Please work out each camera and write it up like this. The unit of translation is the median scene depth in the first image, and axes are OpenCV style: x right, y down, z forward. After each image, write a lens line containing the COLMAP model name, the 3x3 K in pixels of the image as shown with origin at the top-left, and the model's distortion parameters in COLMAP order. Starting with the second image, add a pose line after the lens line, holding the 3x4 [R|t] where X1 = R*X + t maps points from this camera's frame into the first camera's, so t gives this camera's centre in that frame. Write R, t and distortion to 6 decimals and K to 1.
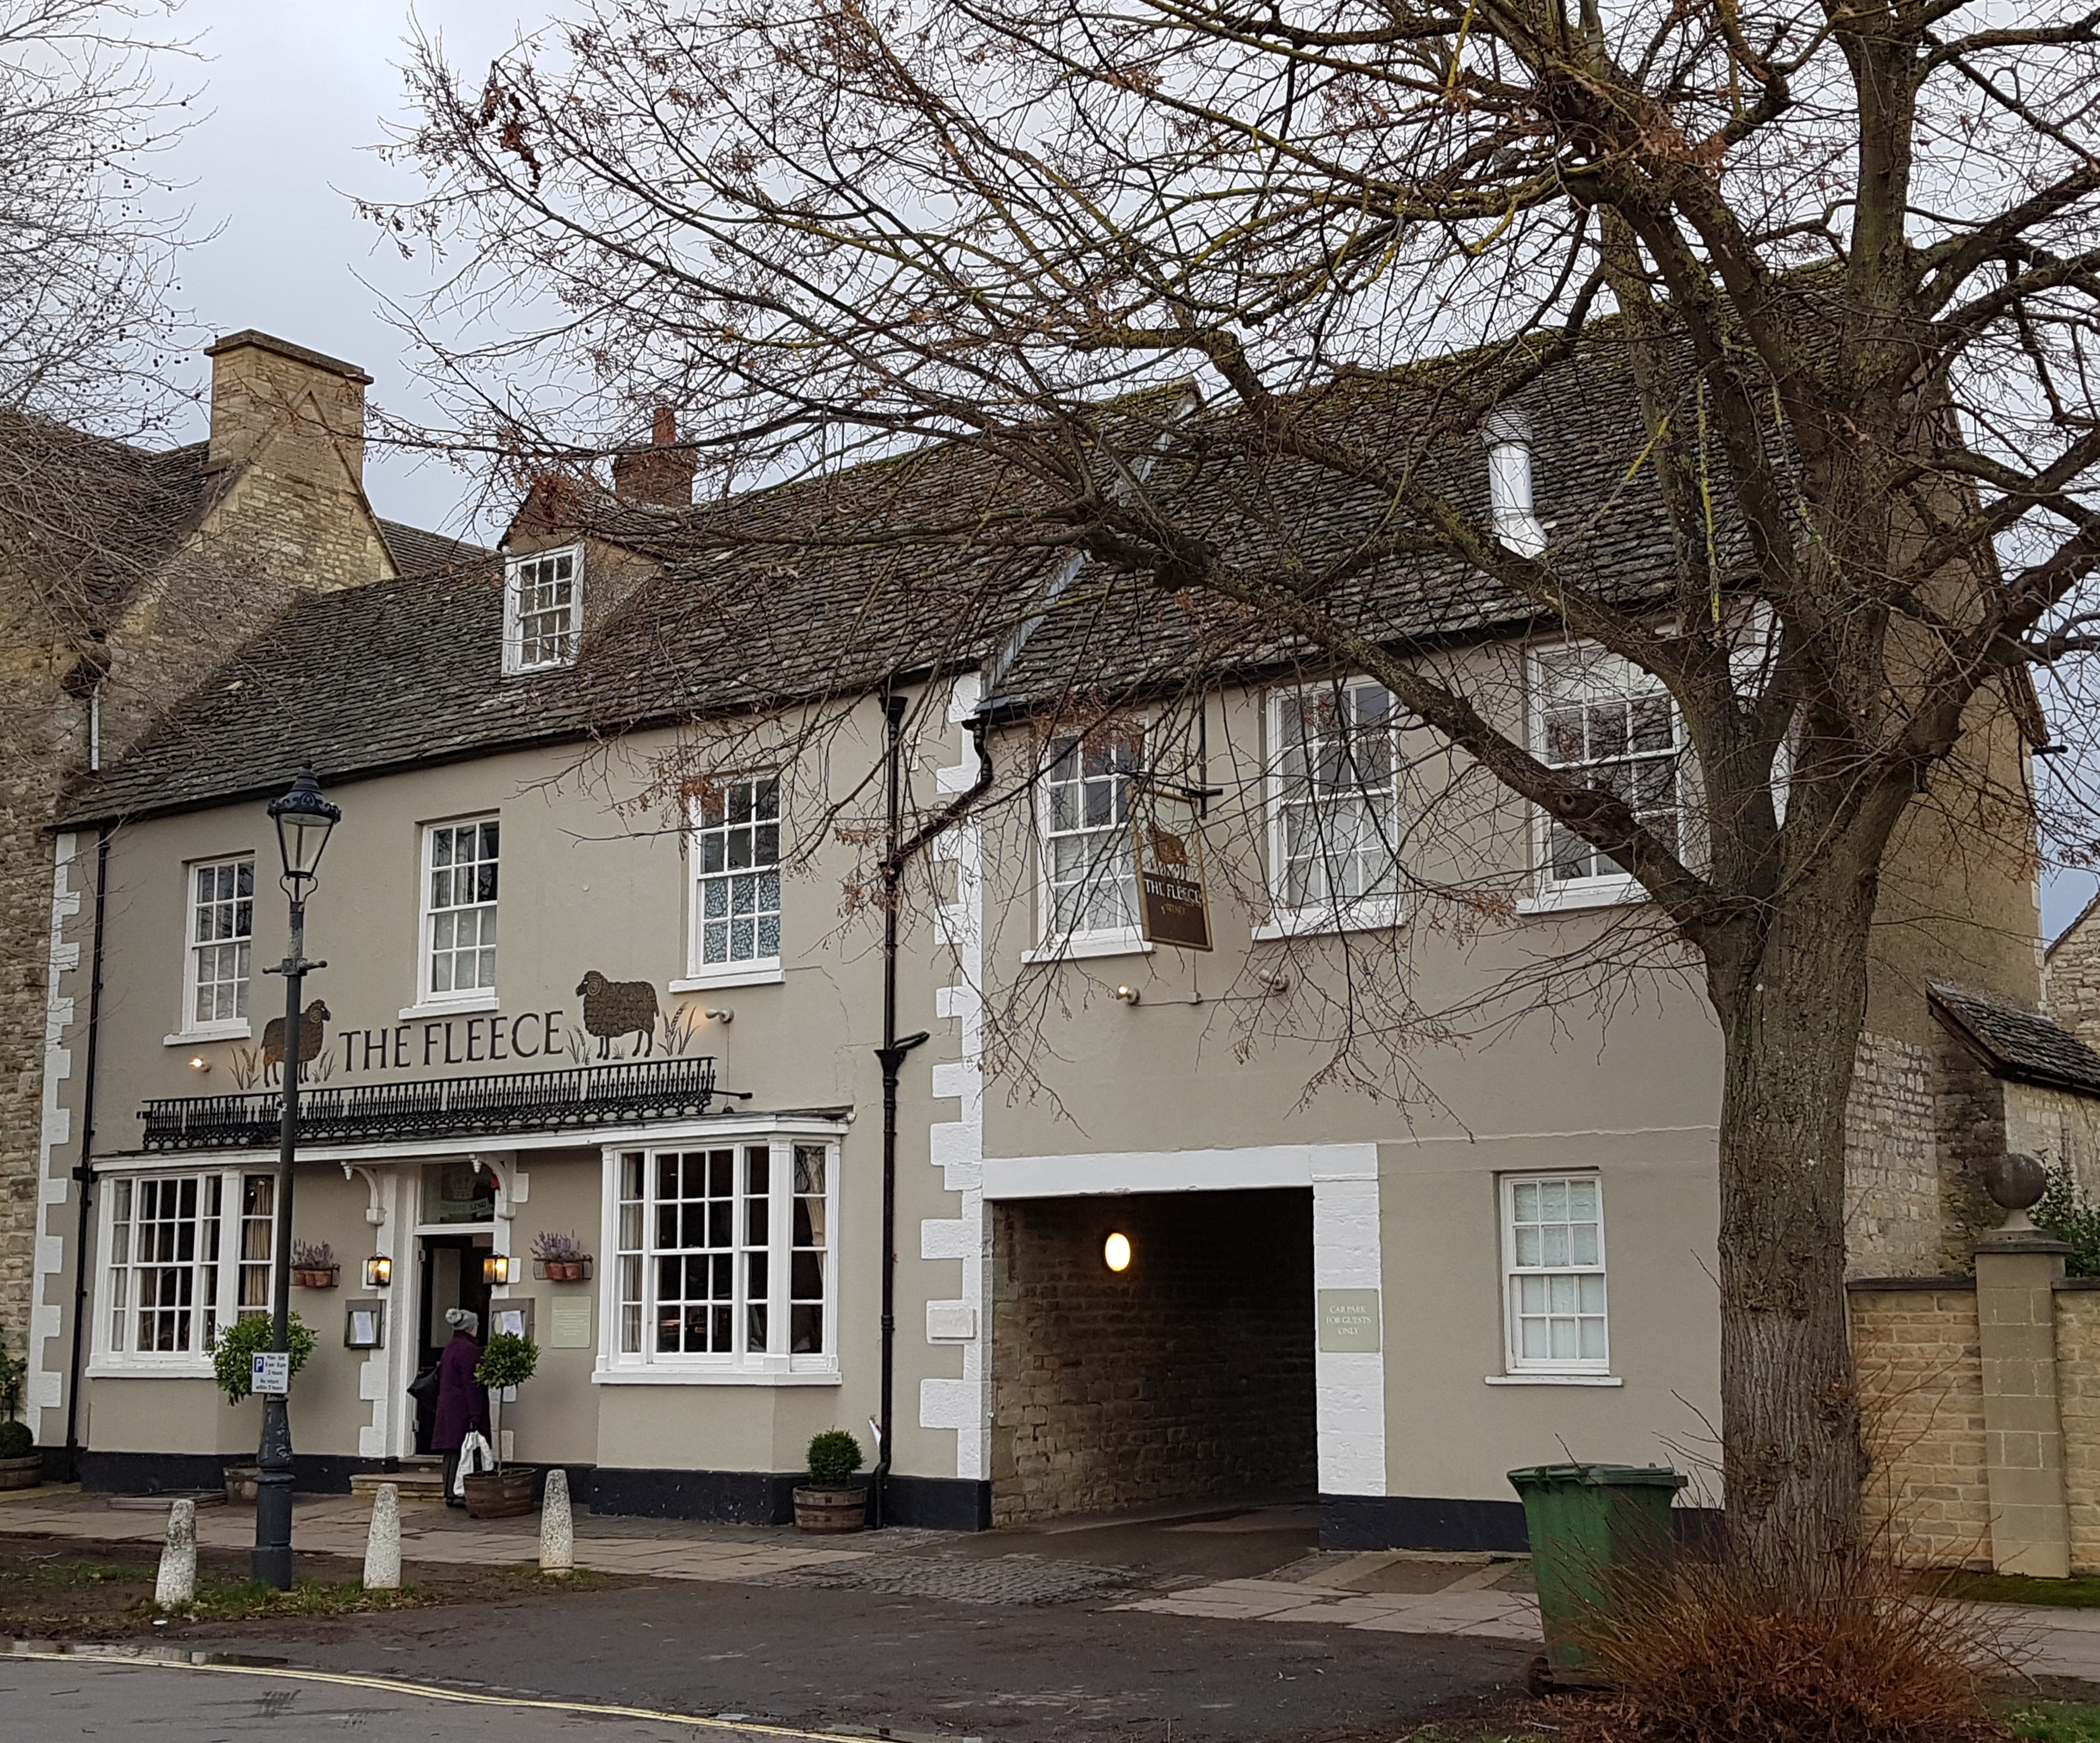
lens RADIAL K [[2627.9, 0, 1050.0], [0, 2627.9, 871.5], [0, 0, 1]] dist [0.127815, -0.370384]
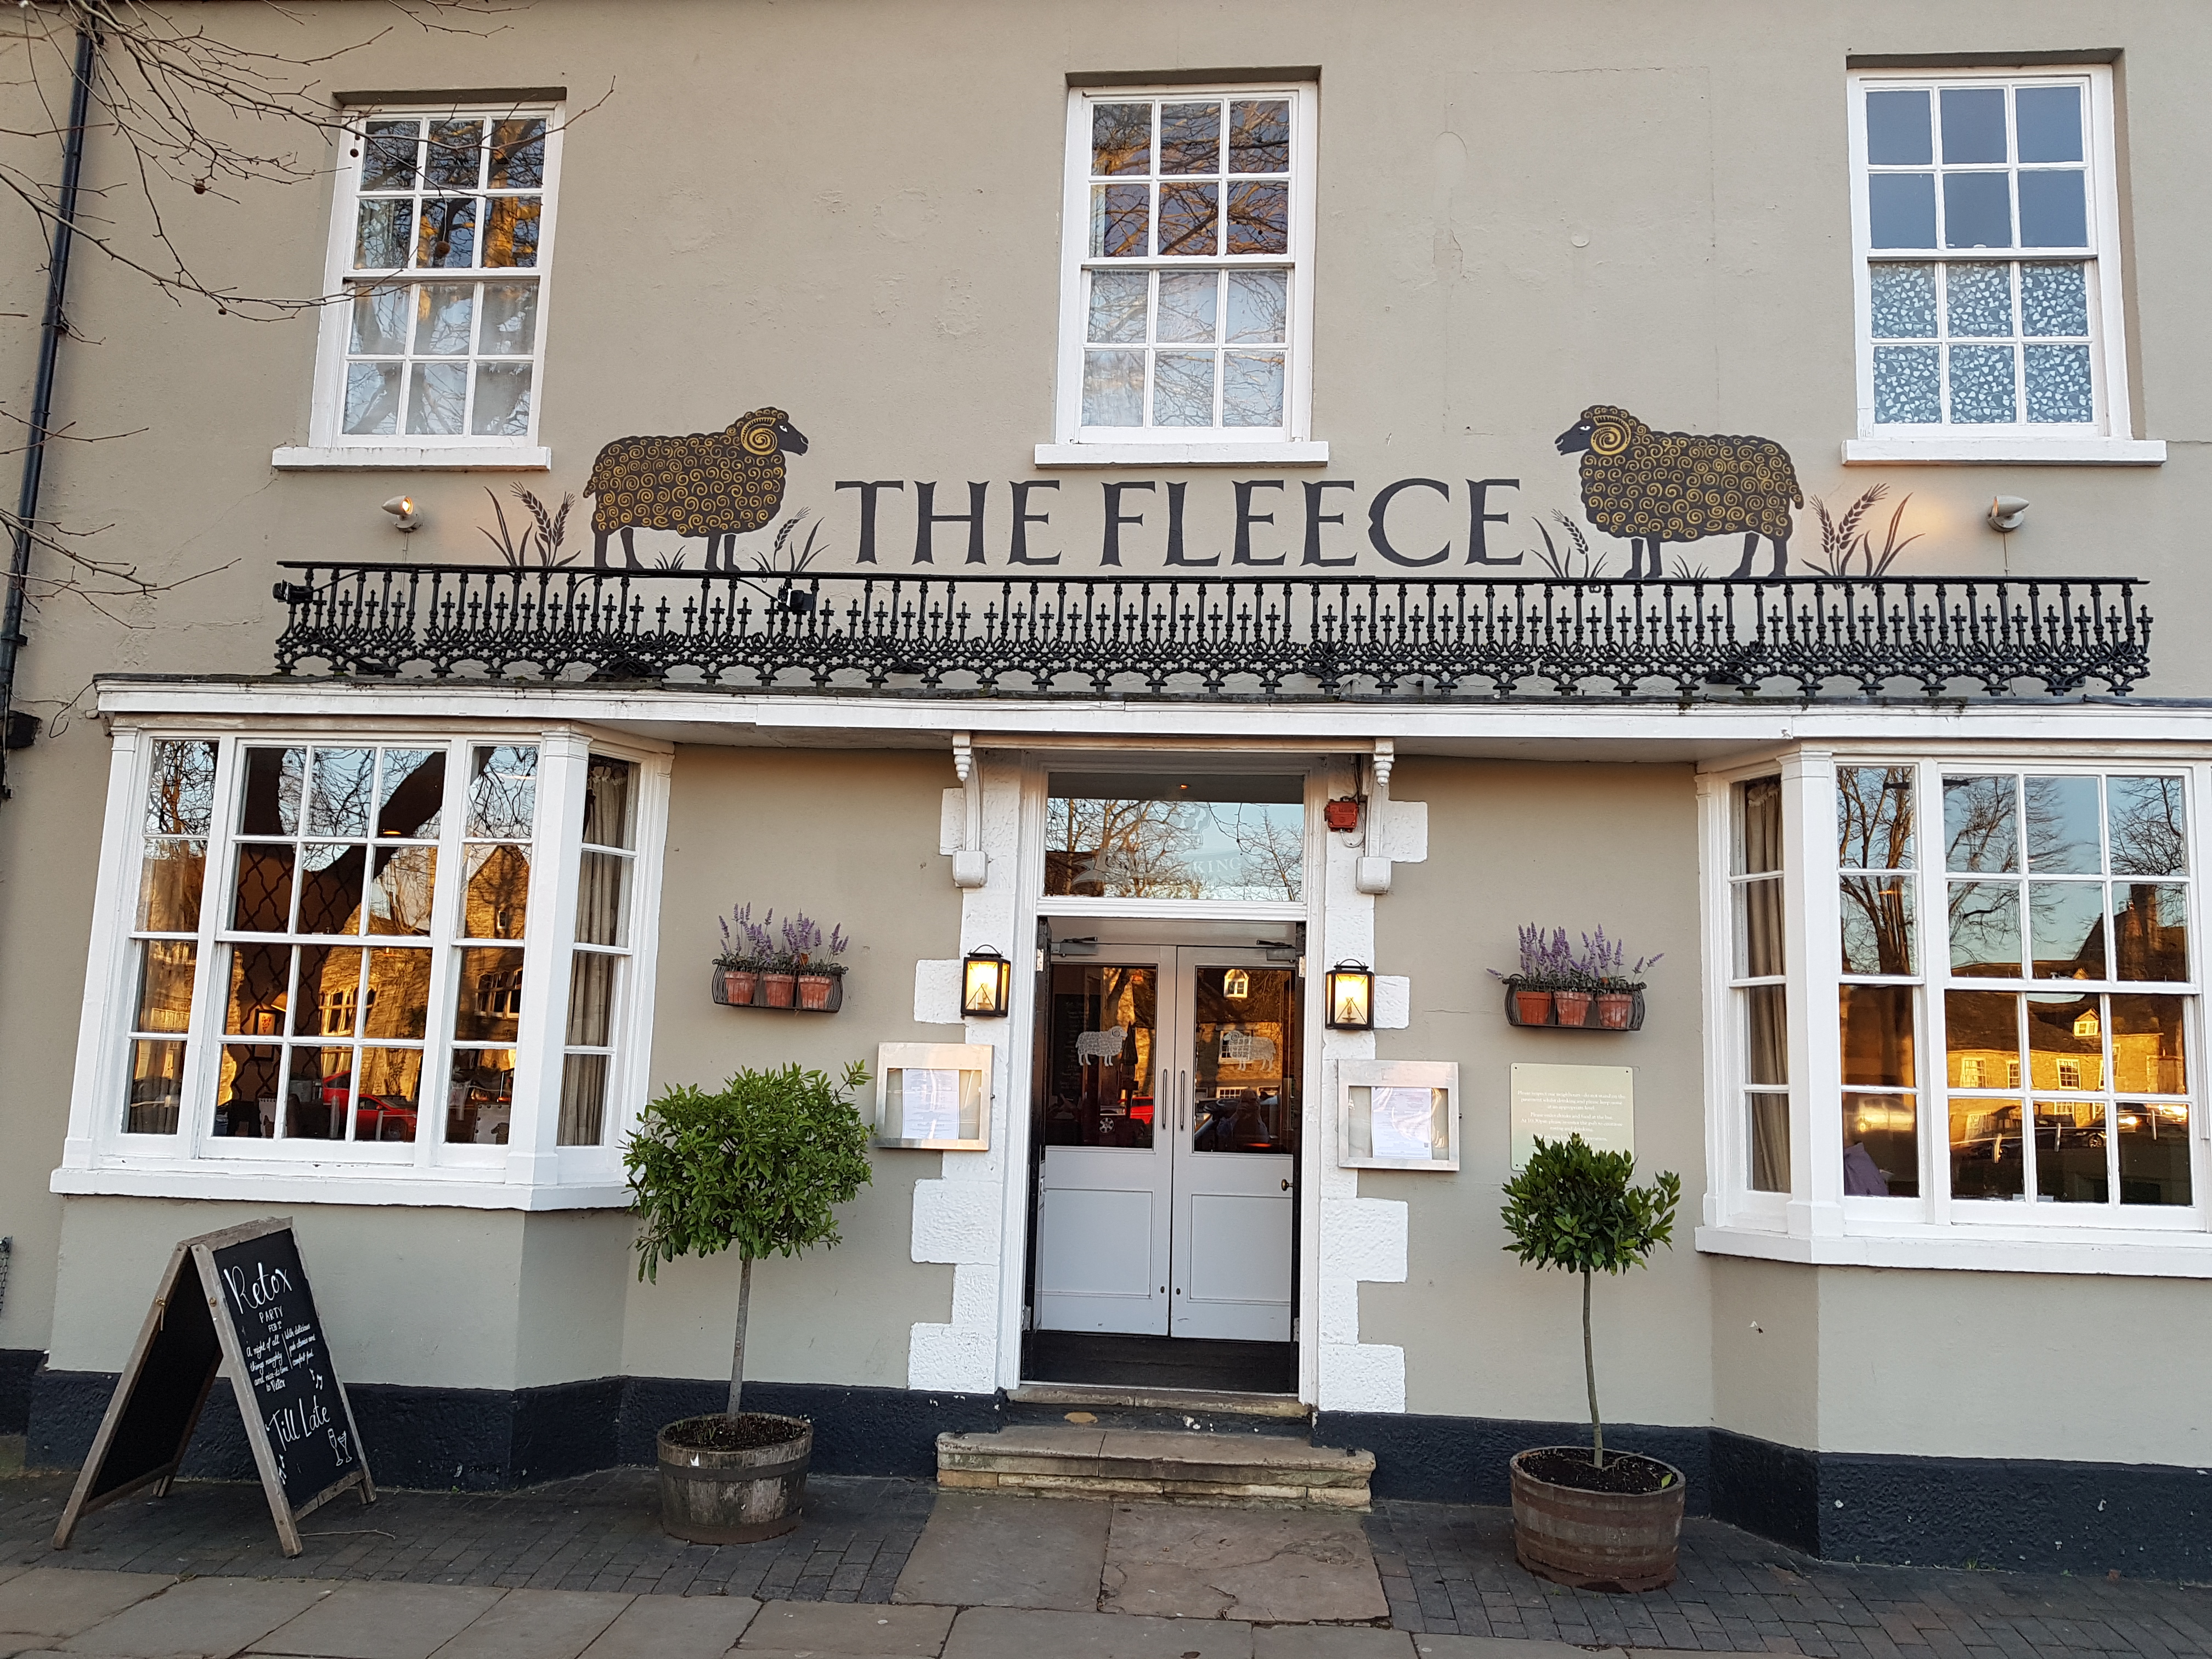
lens RADIAL K [[1712.1, 0, 1102.3], [0, 1712.1, 859.1], [0, 0, 1]] dist [0.073387, -0.128033]
pose [[0.858544, 0.102572, 0.502376, -0.416606], [-0.119416, 0.992843, 0.001365, 0.135317], [-0.498641, -0.061163, 0.864648, 0.786701]]
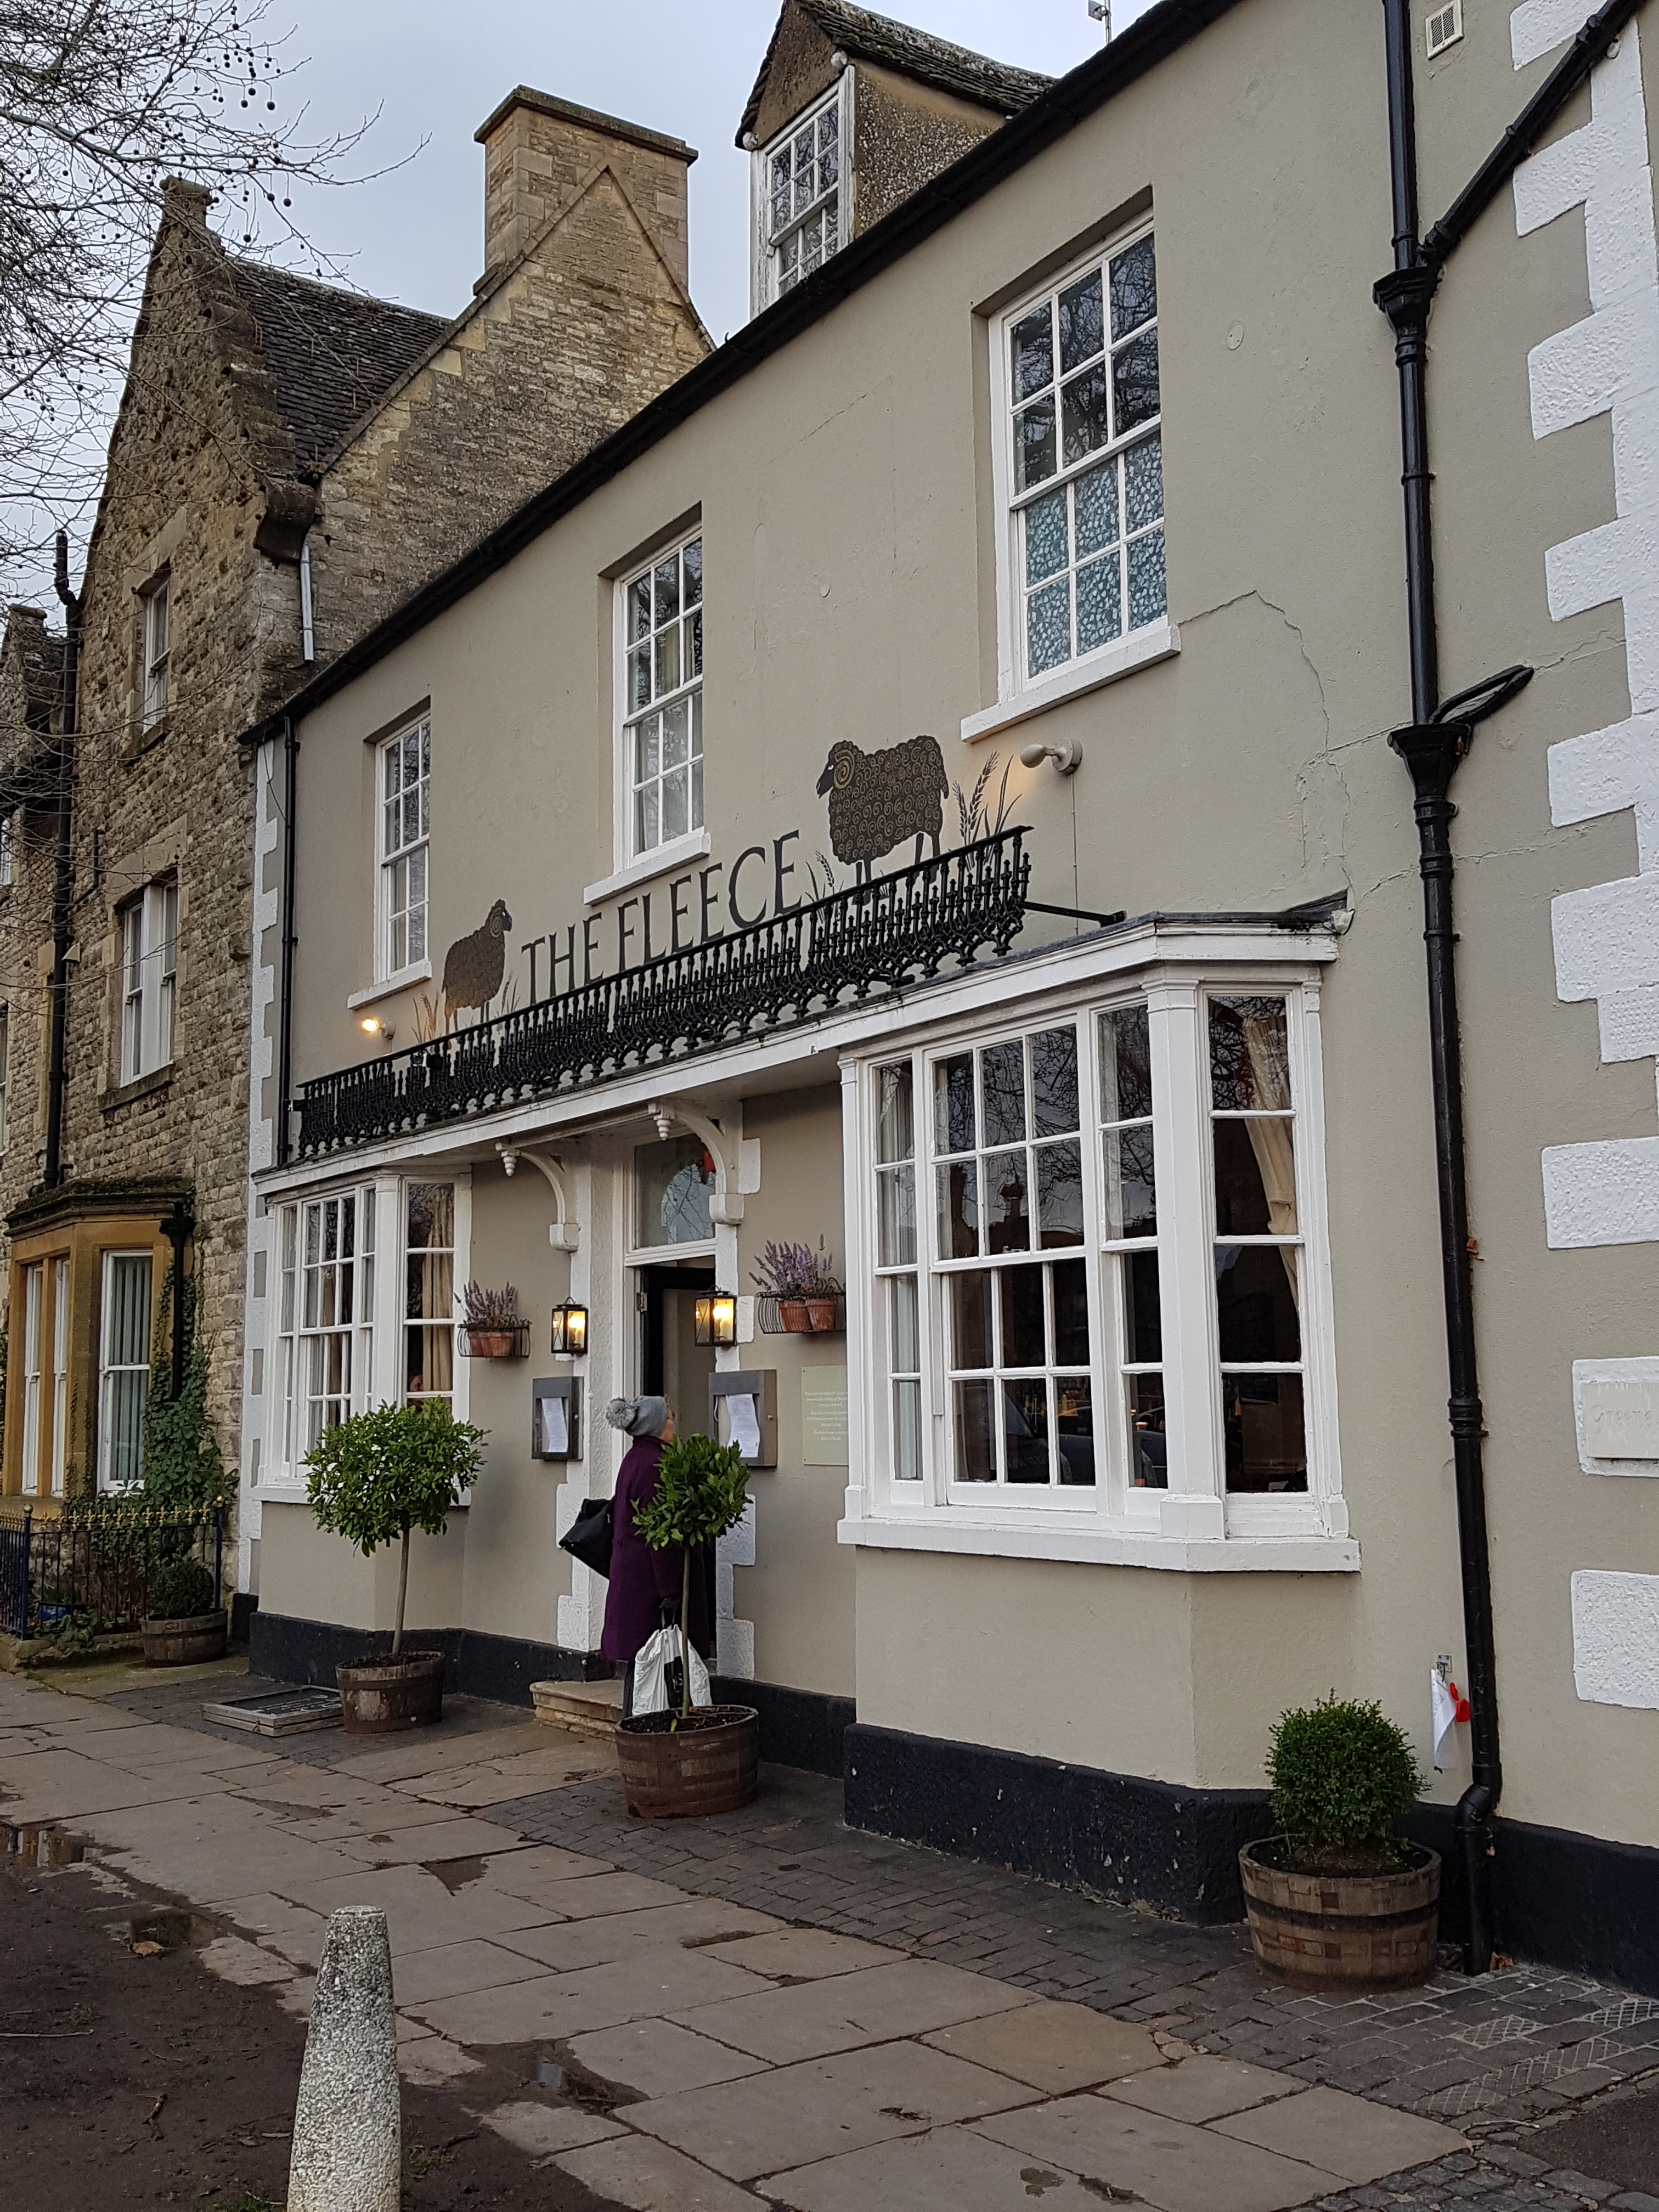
lens RADIAL K [[2139.1, 0, 869.5], [0, 2139.1, 1099.9], [0, 0, 1]] dist [0.128601, -0.307993]
pose [[0.941409, -0.058522, -0.332150, -0.033240], [0.067964, 0.997545, 0.016871, 0.103981], [0.330347, -0.038457, 0.943076, 0.619224]]
